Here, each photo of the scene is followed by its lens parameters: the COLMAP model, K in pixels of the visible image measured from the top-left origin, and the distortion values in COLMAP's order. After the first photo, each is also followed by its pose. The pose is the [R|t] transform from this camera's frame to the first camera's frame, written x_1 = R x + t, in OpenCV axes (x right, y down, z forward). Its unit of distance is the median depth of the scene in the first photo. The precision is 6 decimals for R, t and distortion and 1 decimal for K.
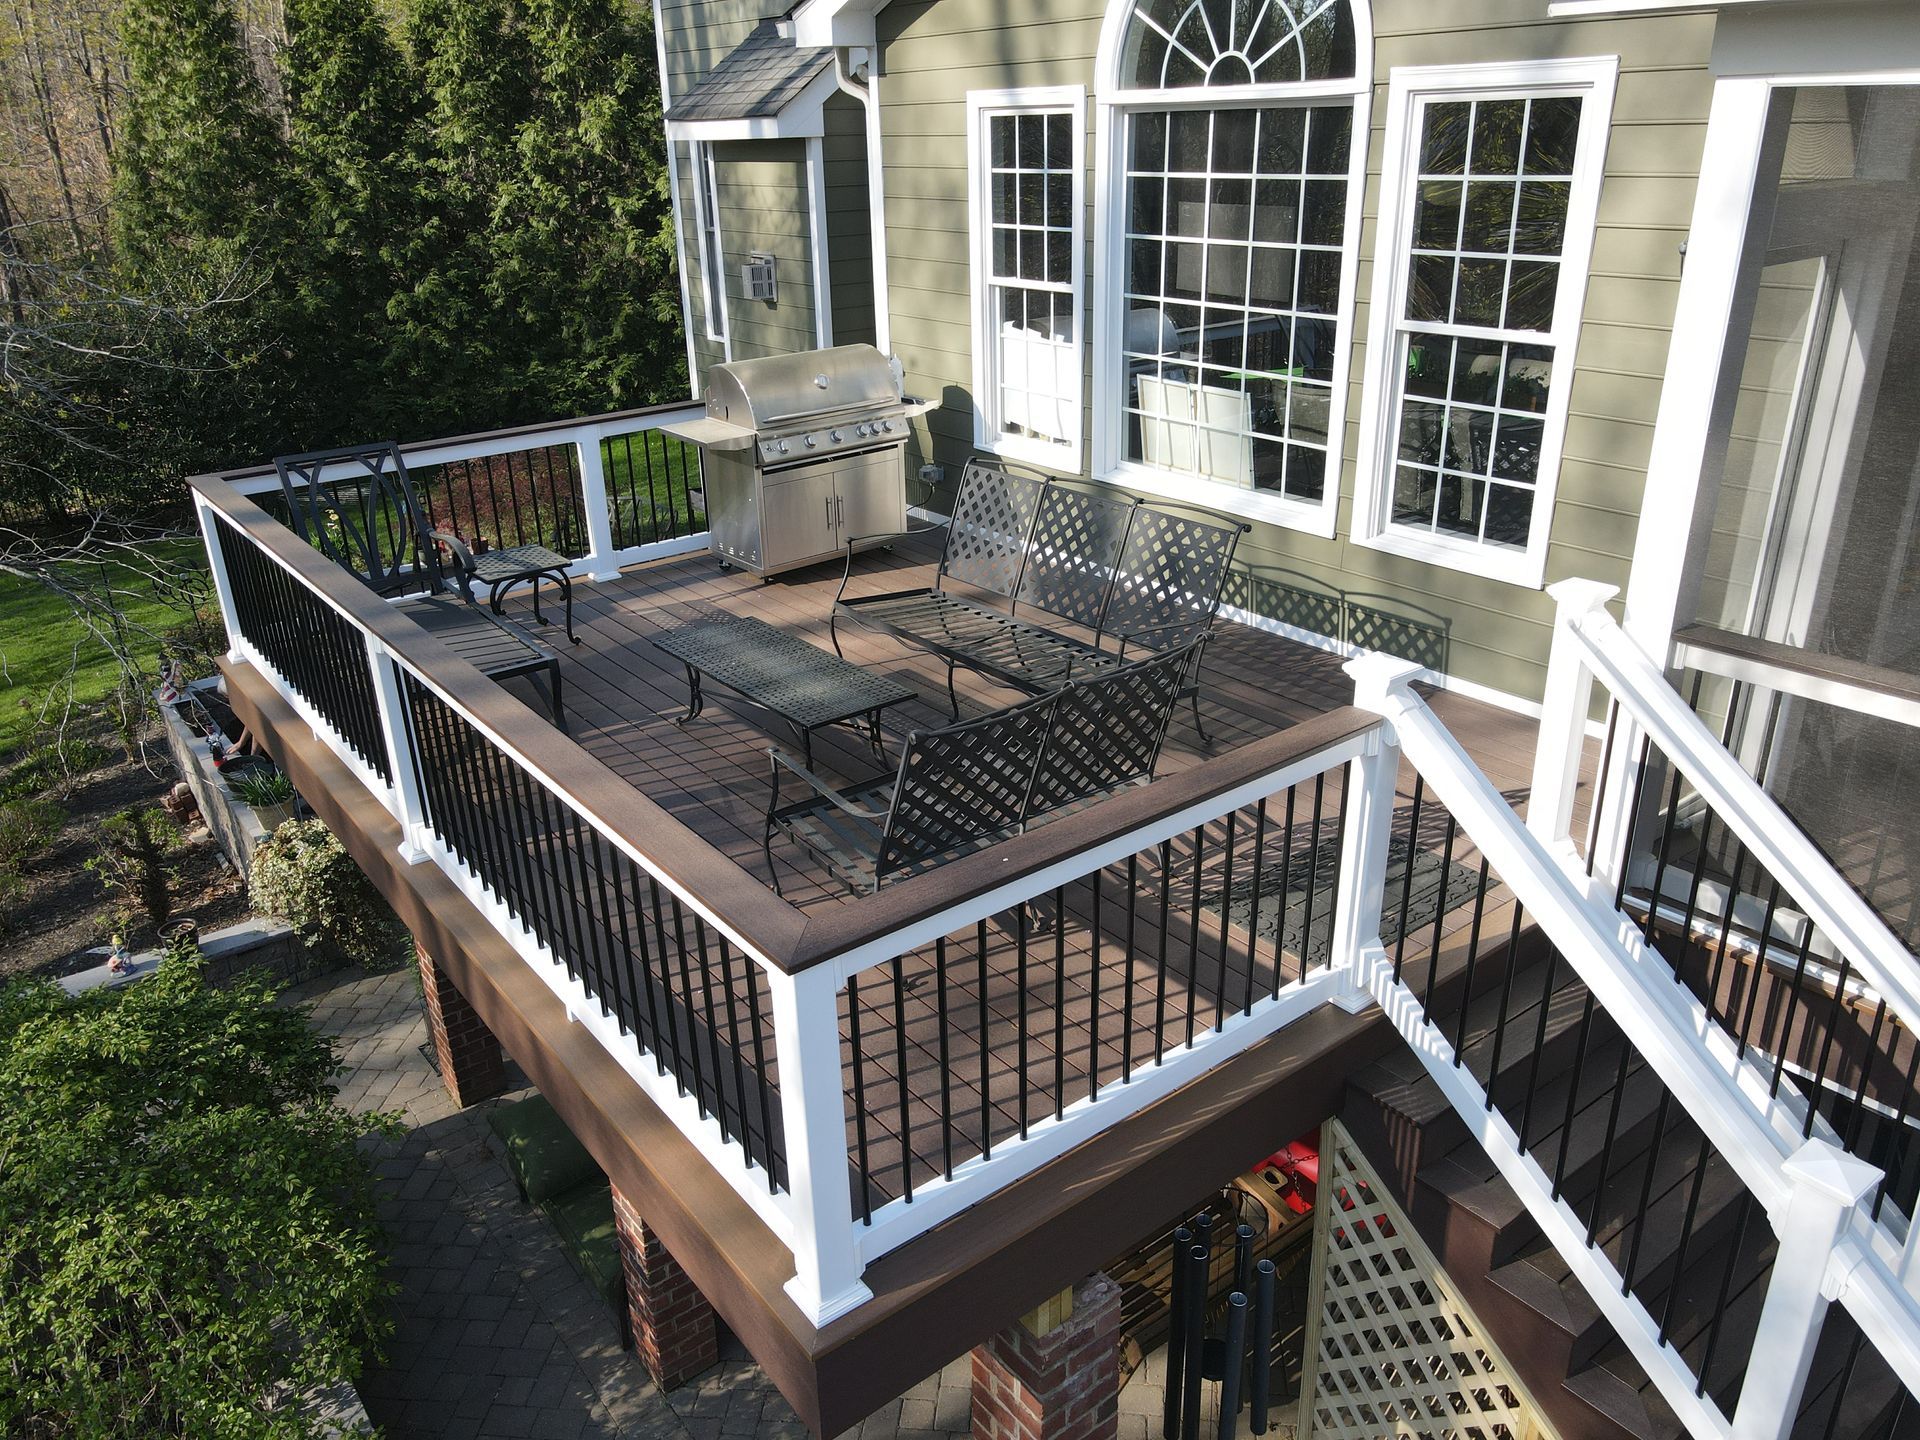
lens RADIAL K [[1415.4, 0, 960.1], [0, 1415.4, 717.0], [0, 0, 1]] dist [0.006842, 0.020899]
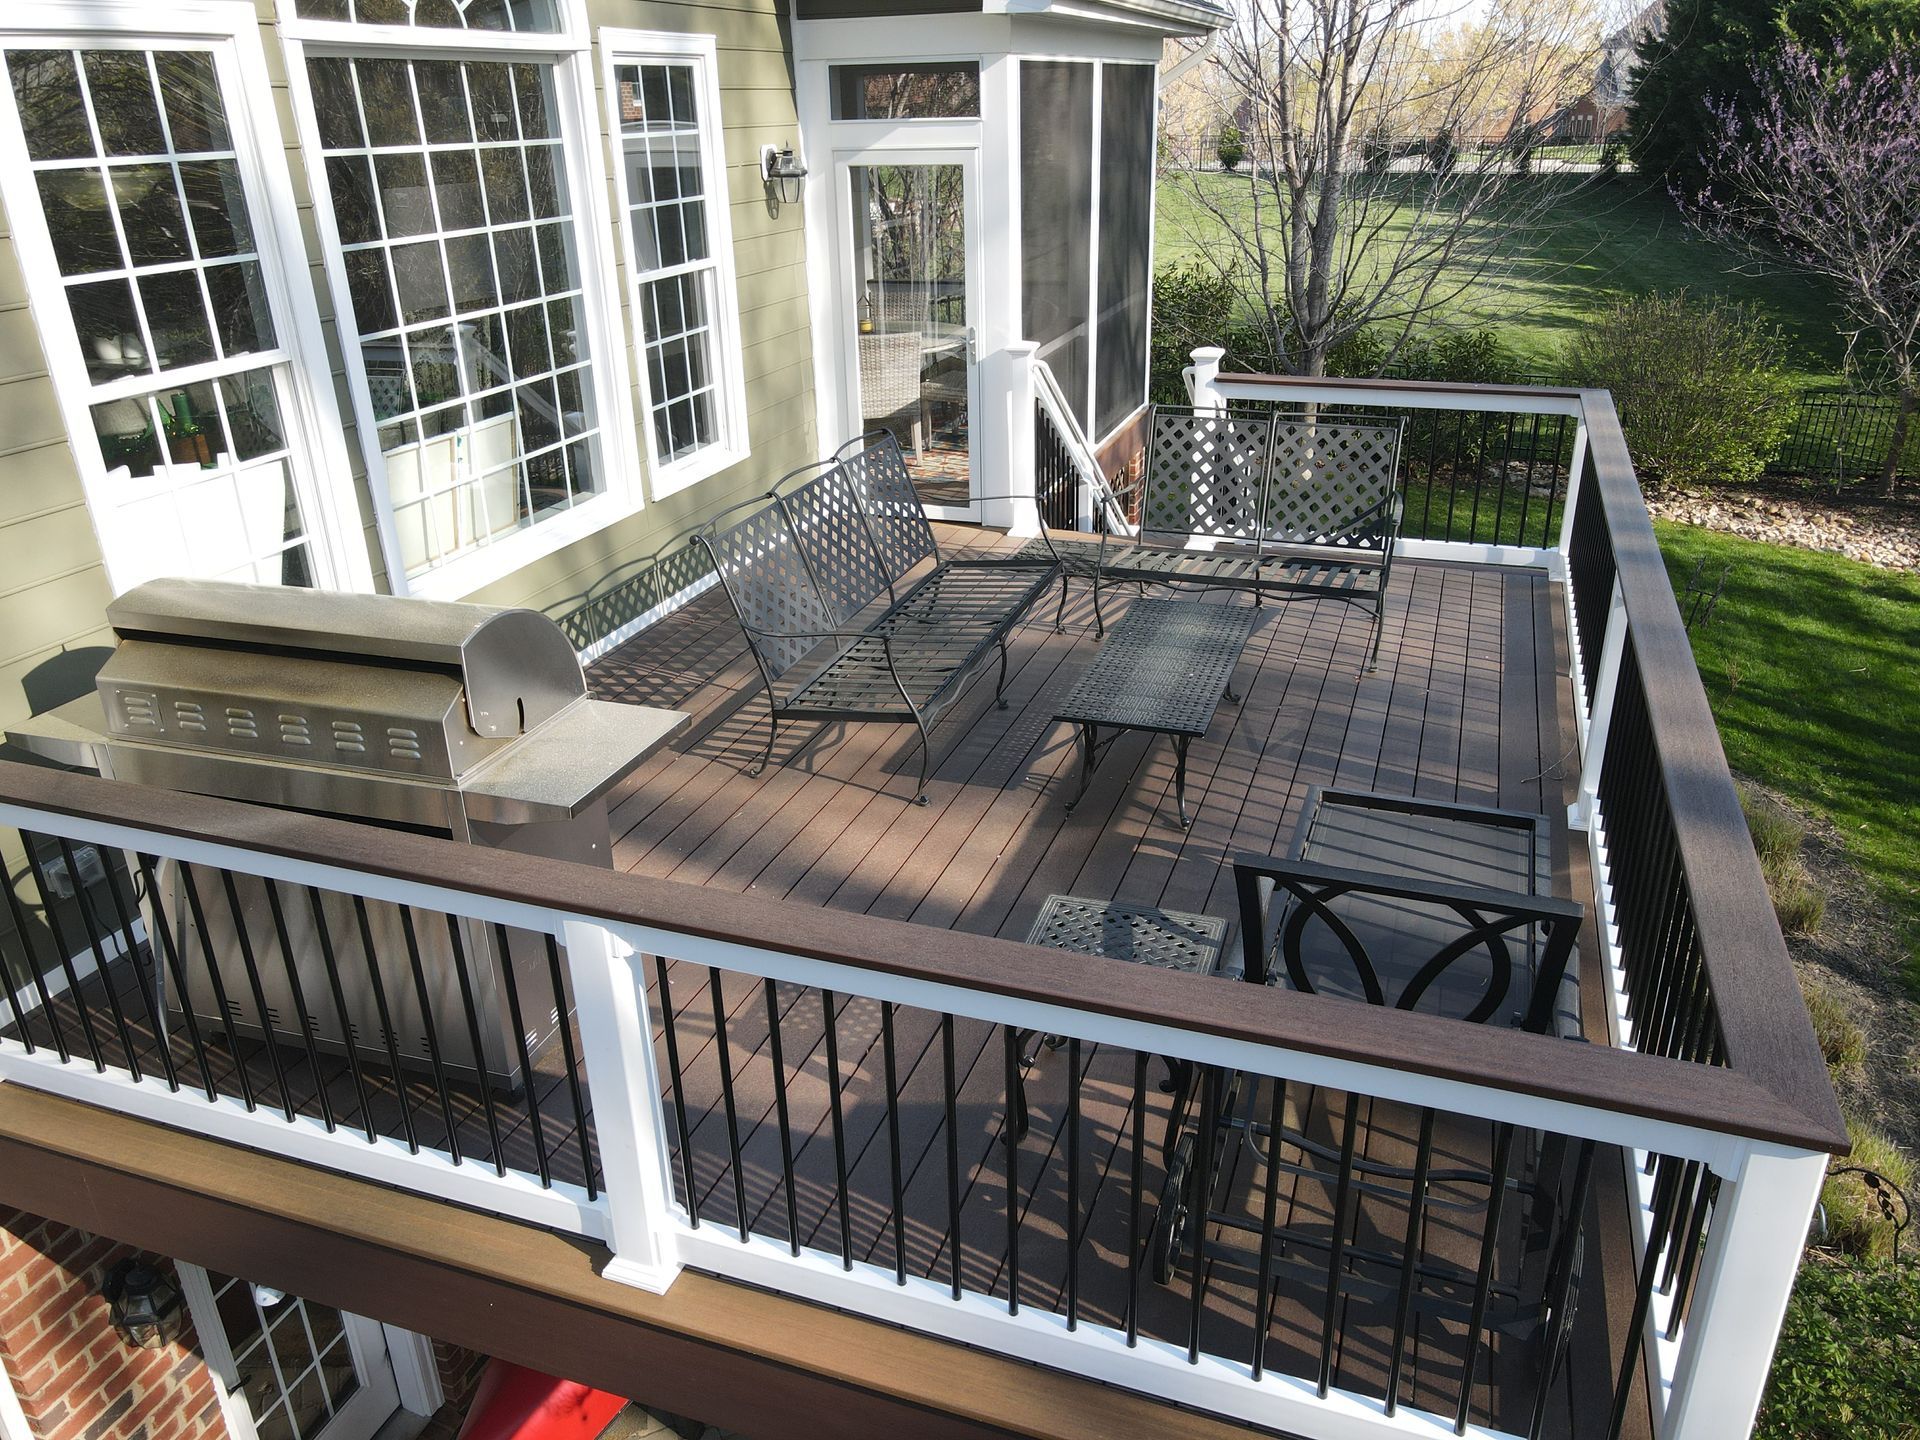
lens RADIAL K [[1415.4, 0, 953.8], [0, 1415.4, 725.0], [0, 0, 1]] dist [0.006842, 0.020899]
pose [[-0.536153, -0.304769, 0.787182, -0.597599], [0.363808, 0.758059, 0.541285, -0.413067], [-0.761698, 0.576595, -0.295558, 1.073848]]
